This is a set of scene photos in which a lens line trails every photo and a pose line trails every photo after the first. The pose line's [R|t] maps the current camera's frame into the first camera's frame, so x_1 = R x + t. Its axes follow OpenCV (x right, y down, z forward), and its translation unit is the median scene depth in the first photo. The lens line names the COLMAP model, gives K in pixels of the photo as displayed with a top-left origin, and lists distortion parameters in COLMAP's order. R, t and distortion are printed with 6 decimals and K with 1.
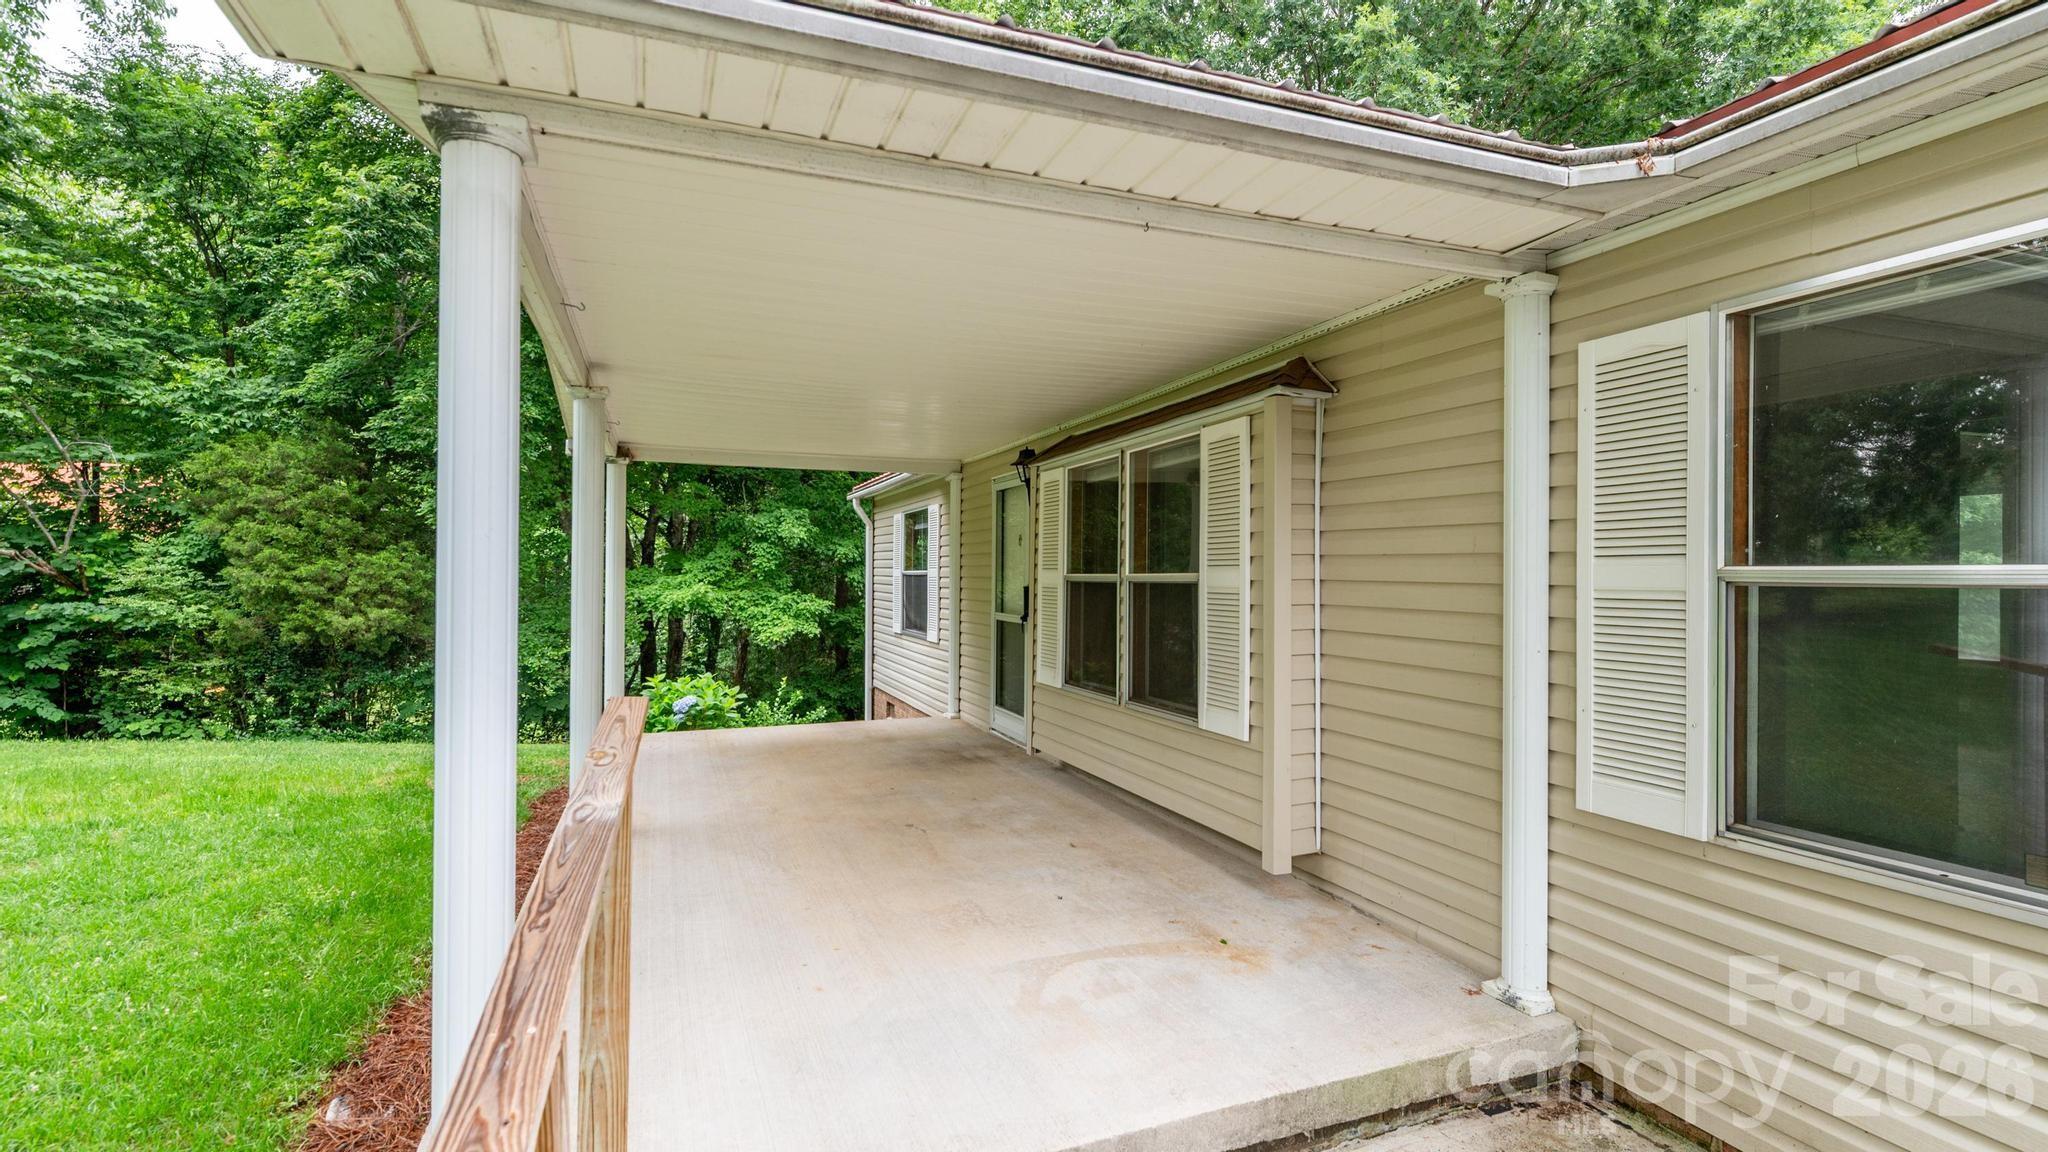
lens RADIAL K [[962.0, 0, 1034.2], [0, 962.0, 575.0], [0, 0, 1]] dist [0.003665, 0.000065]
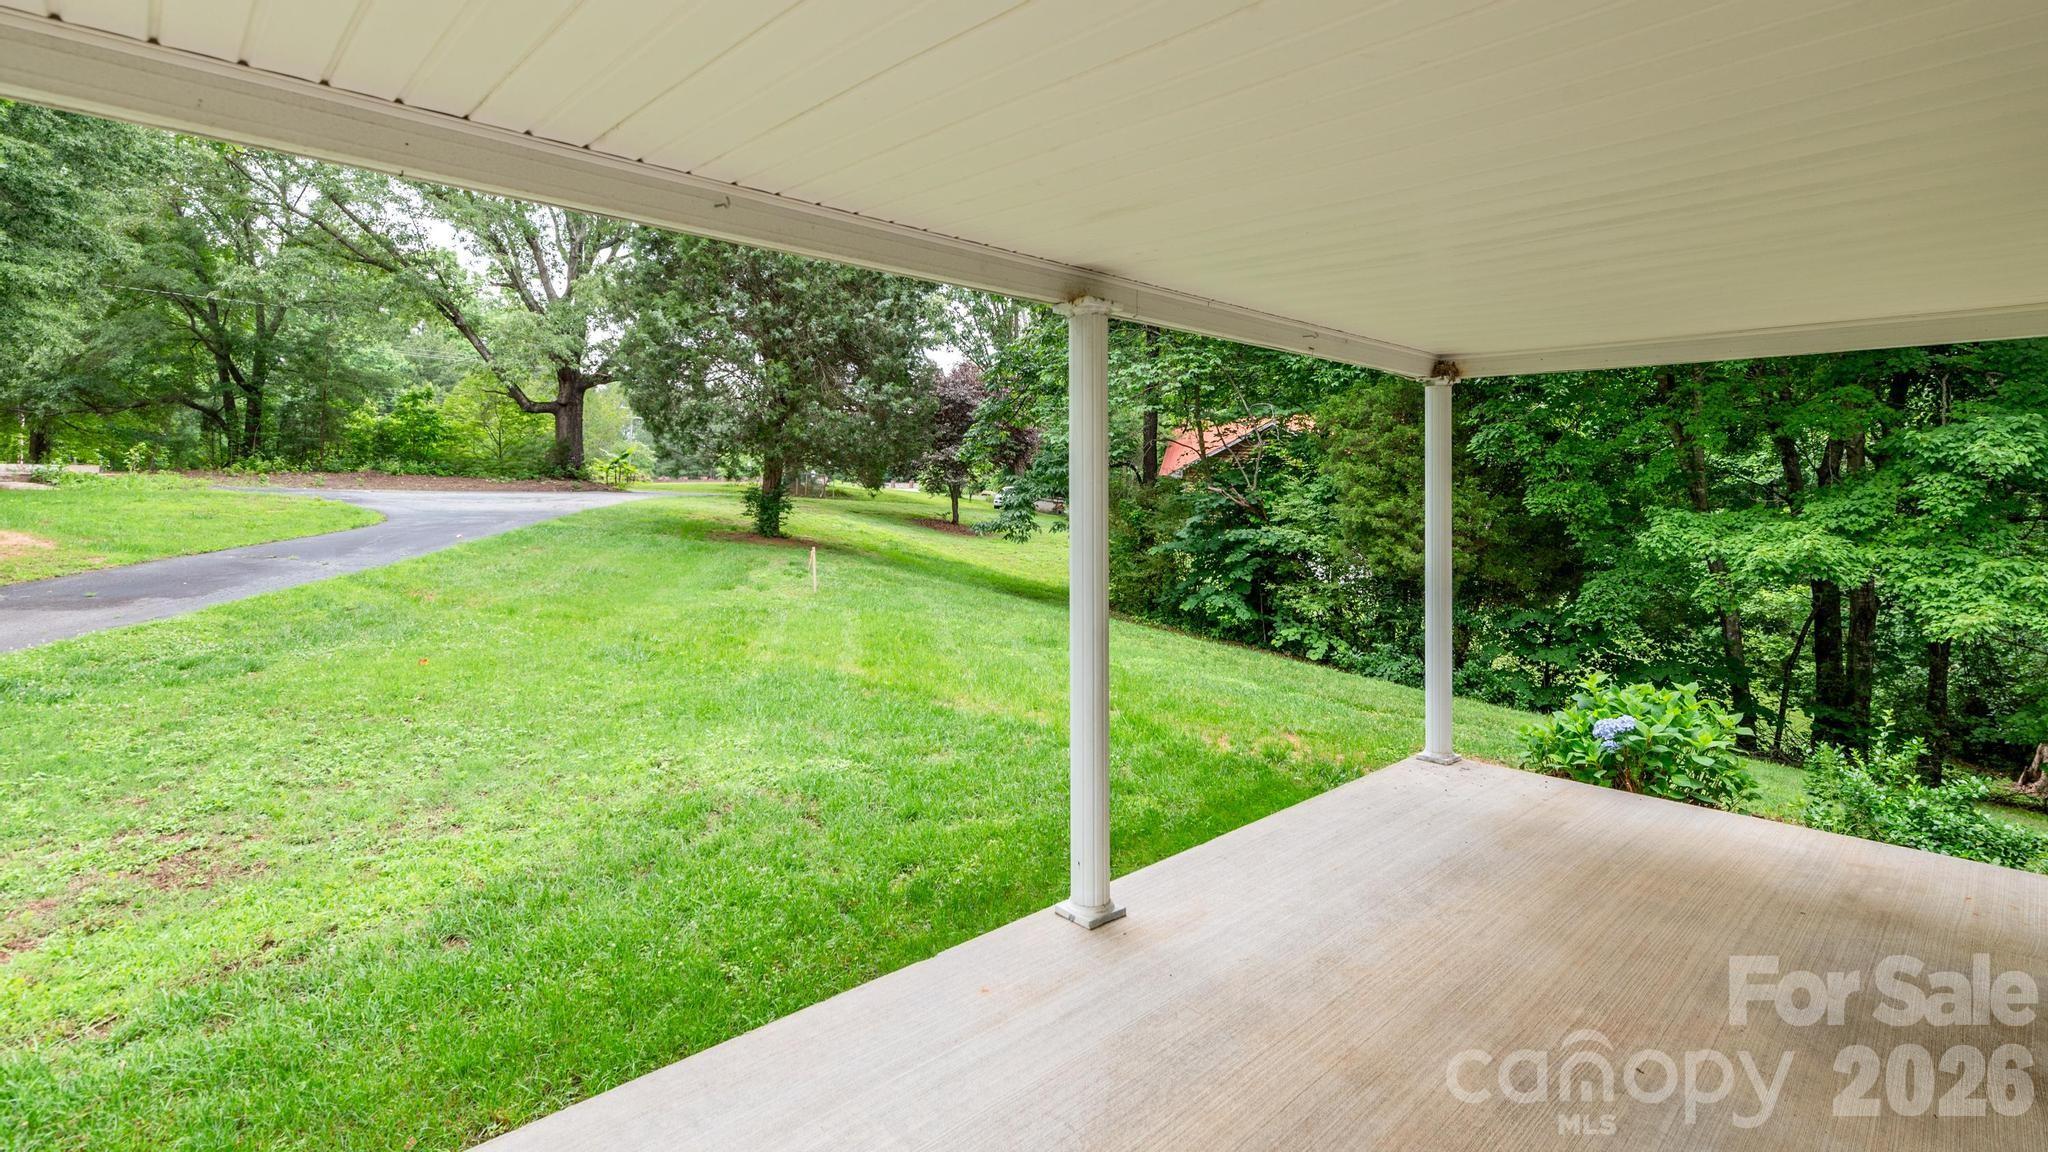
lens RADIAL K [[962.0, 0, 994.6], [0, 962.0, 458.3], [0, 0, 1]] dist [0.003665, 0.000065]
pose [[0.386215, -0.031650, -0.921866, 0.152207], [-0.009167, 0.999230, -0.038147, -0.037997], [0.922363, 0.023183, 0.385627, 0.538237]]
